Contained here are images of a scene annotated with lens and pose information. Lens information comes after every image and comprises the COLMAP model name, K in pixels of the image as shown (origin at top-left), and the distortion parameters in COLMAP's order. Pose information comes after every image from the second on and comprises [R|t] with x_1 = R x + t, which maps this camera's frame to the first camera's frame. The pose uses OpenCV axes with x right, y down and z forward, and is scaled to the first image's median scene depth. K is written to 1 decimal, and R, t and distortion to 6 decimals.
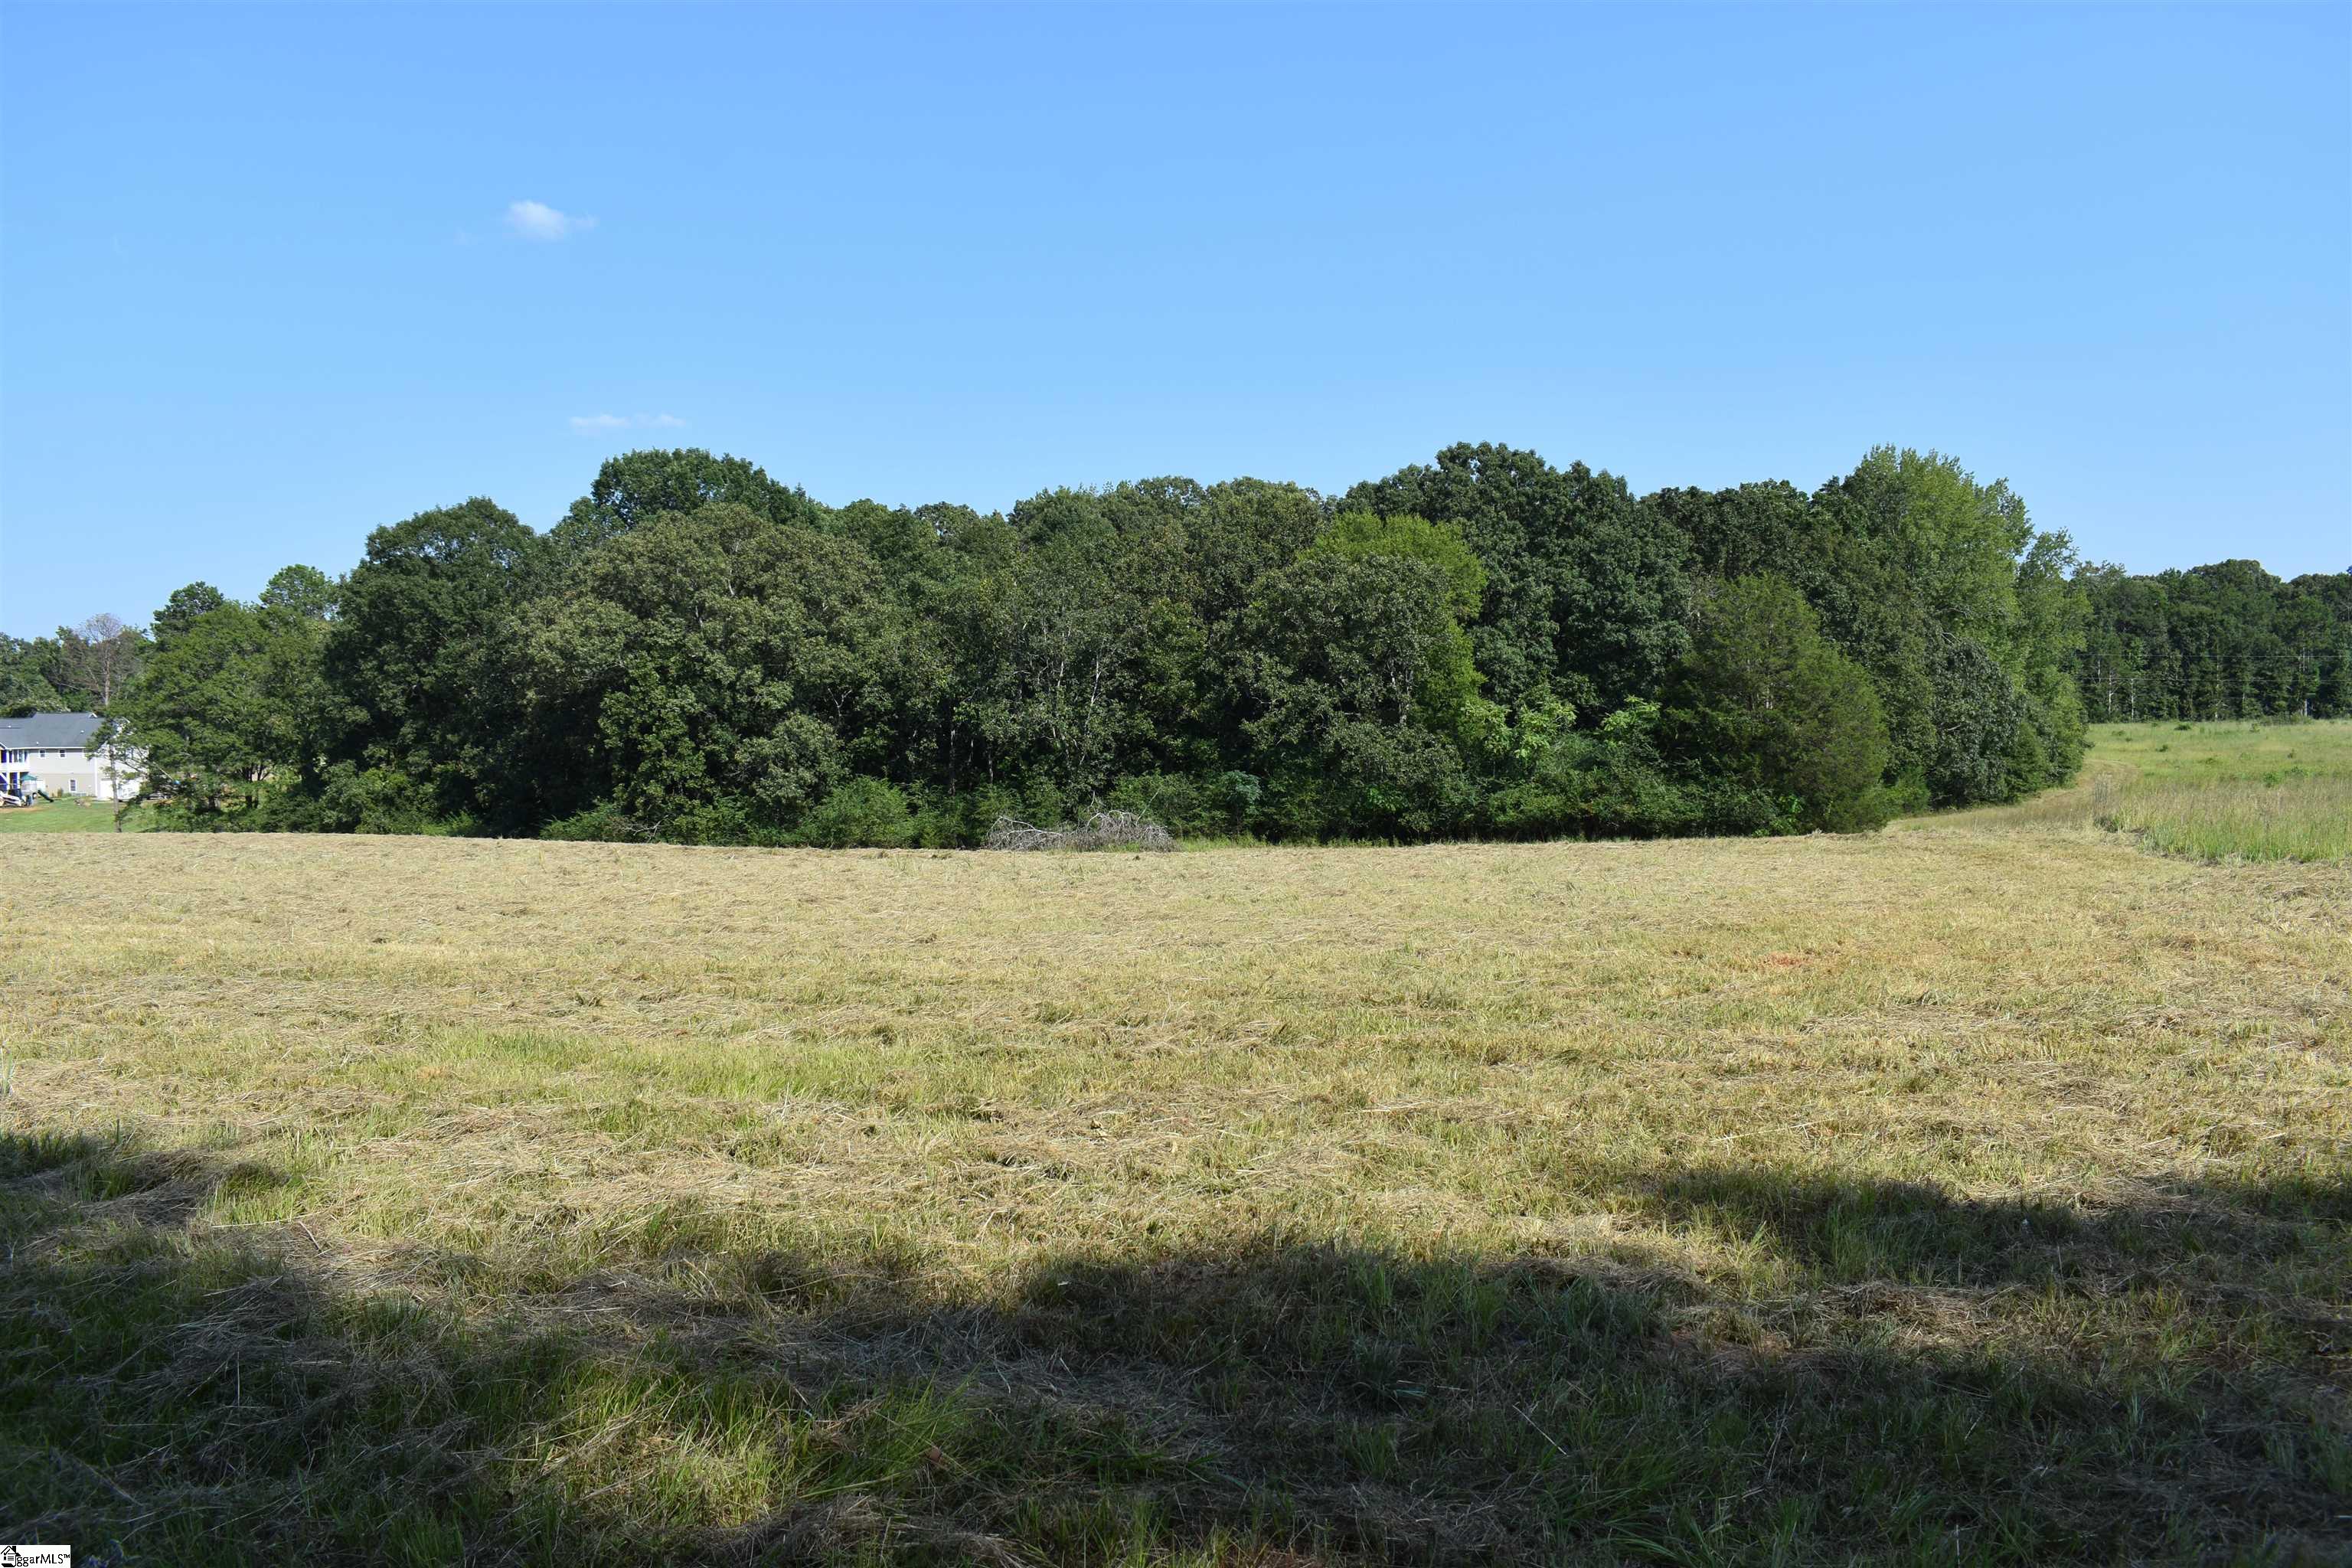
lens RADIAL K [[2030.8, 0, 1178.4], [0, 2030.8, 780.7], [0, 0, 1]] dist [-0.089445, 0.014916]
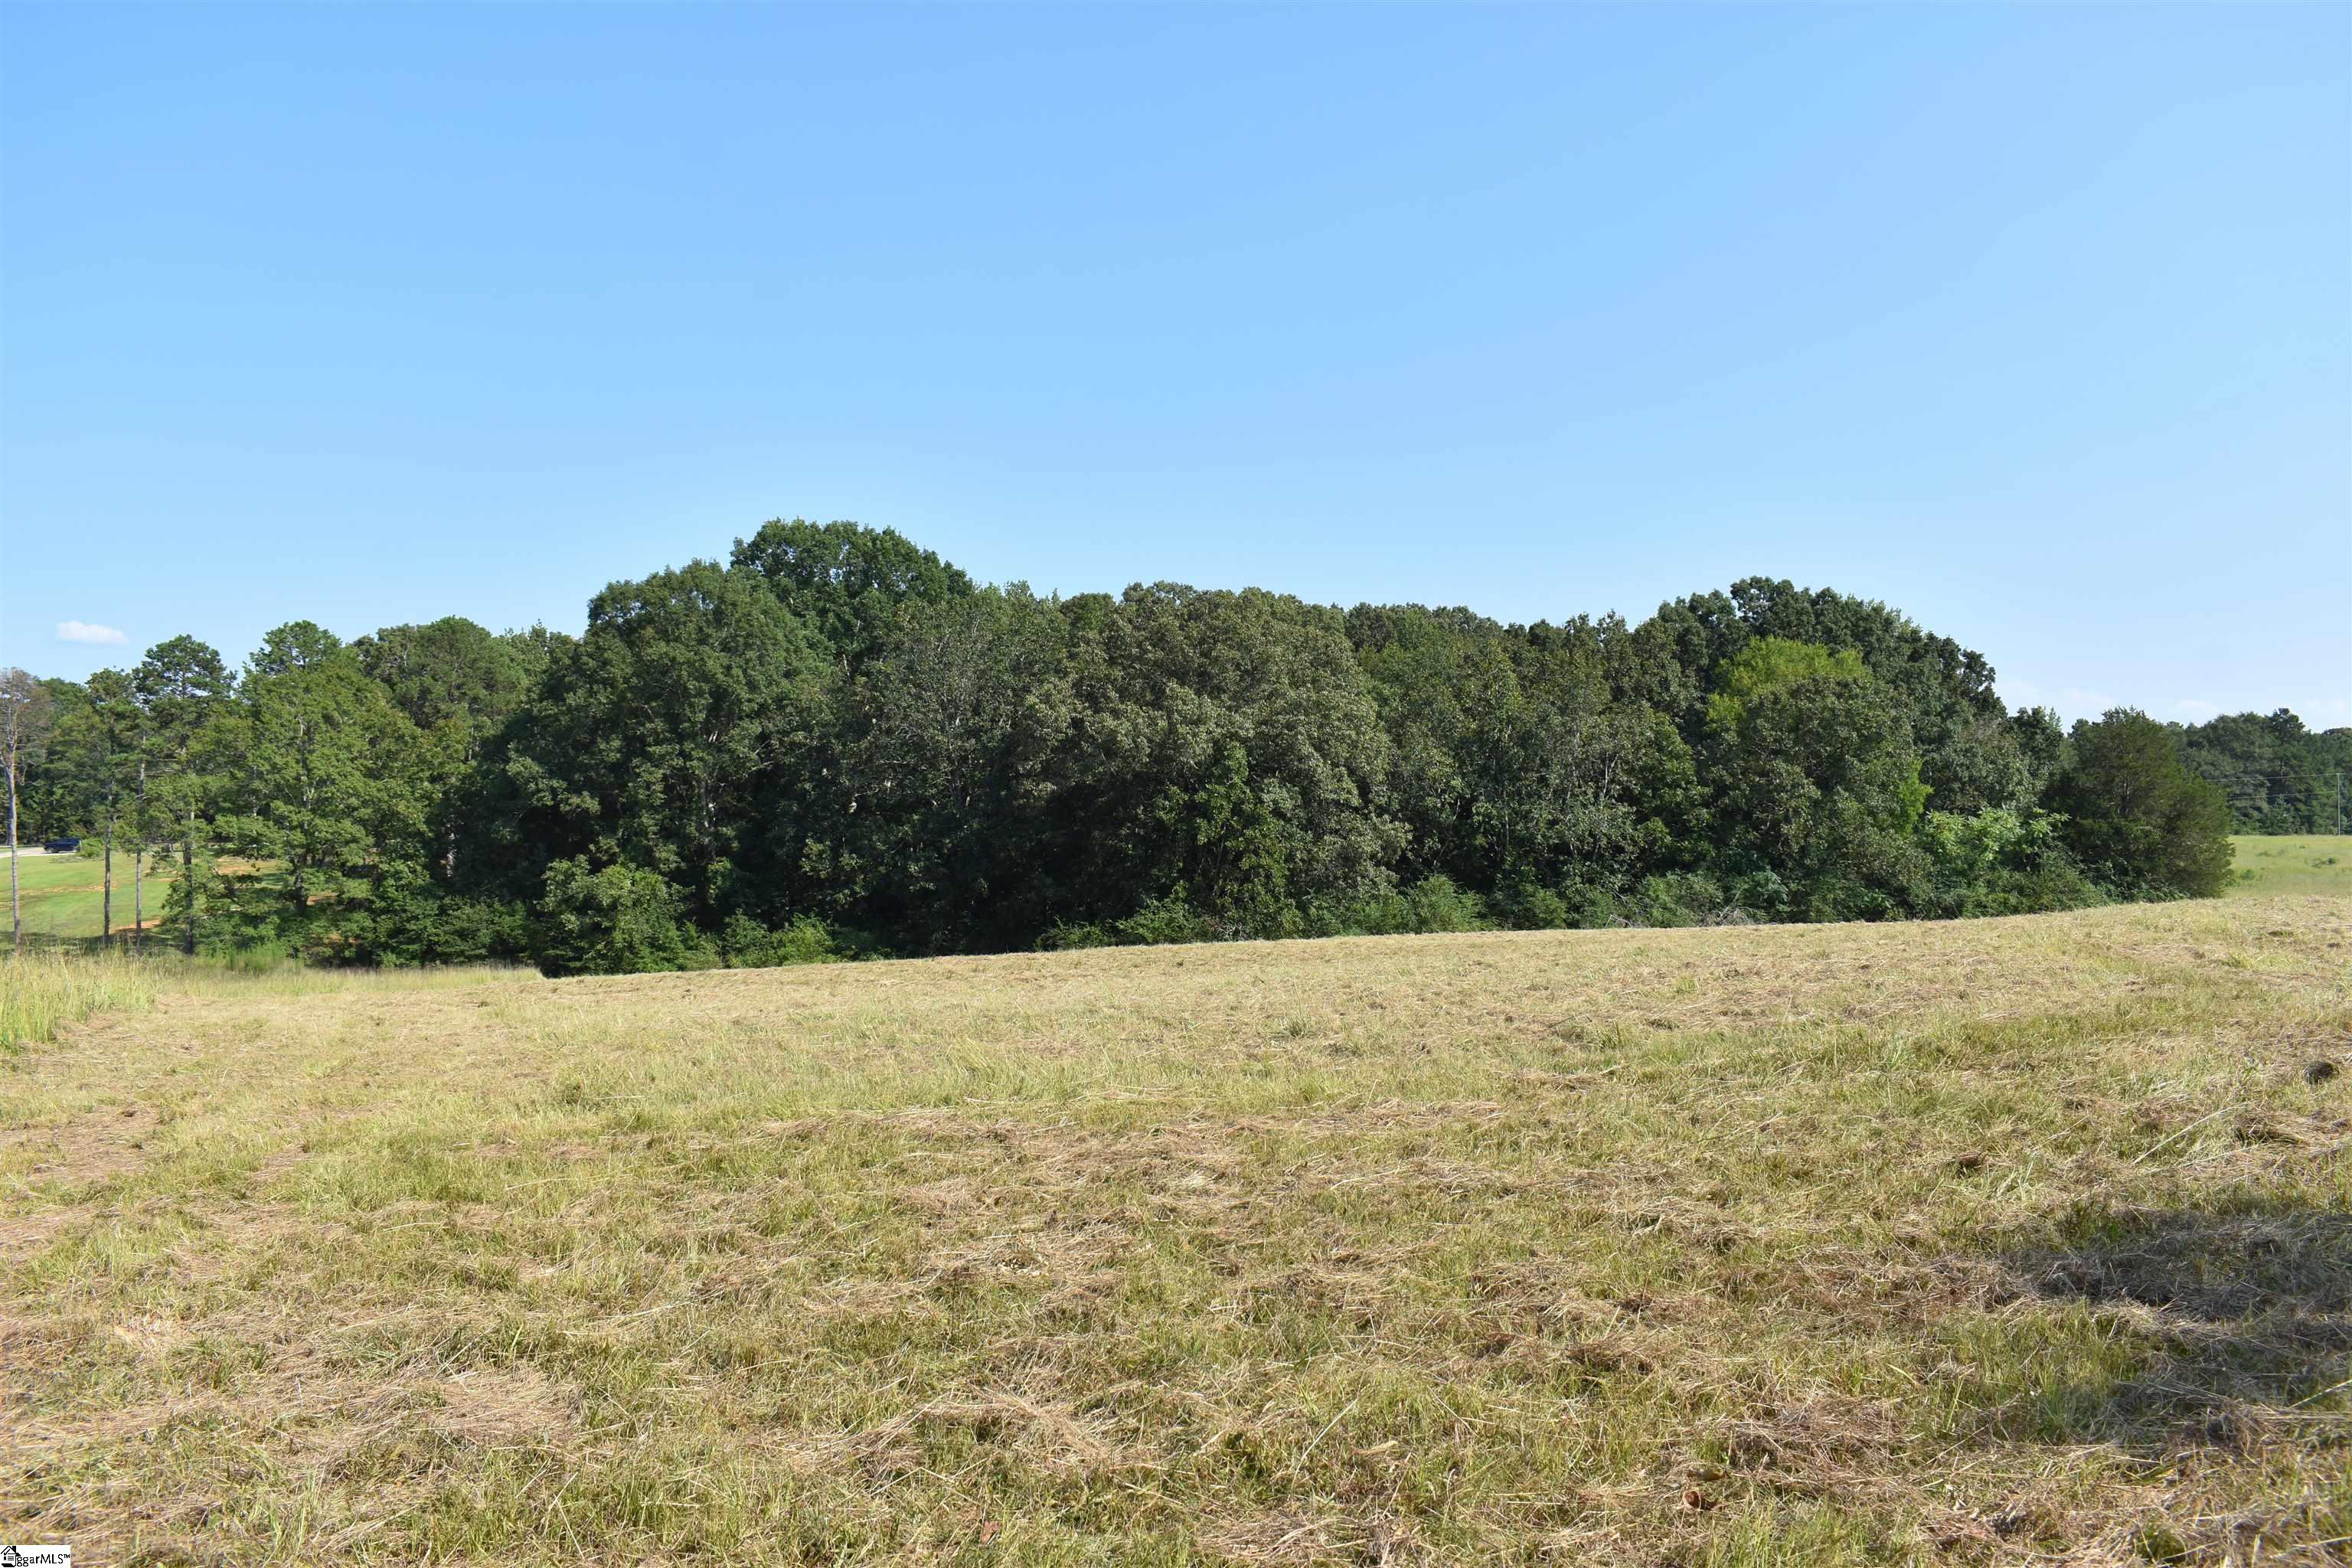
lens RADIAL K [[2030.8, 0, 1192.8], [0, 2030.8, 791.6], [0, 0, 1]] dist [-0.089445, 0.014916]
pose [[0.913798, 0.019392, 0.405707, -0.659789], [-0.000645, 0.998928, -0.046295, 0.002483], [-0.406169, 0.042043, 0.912830, 0.138601]]
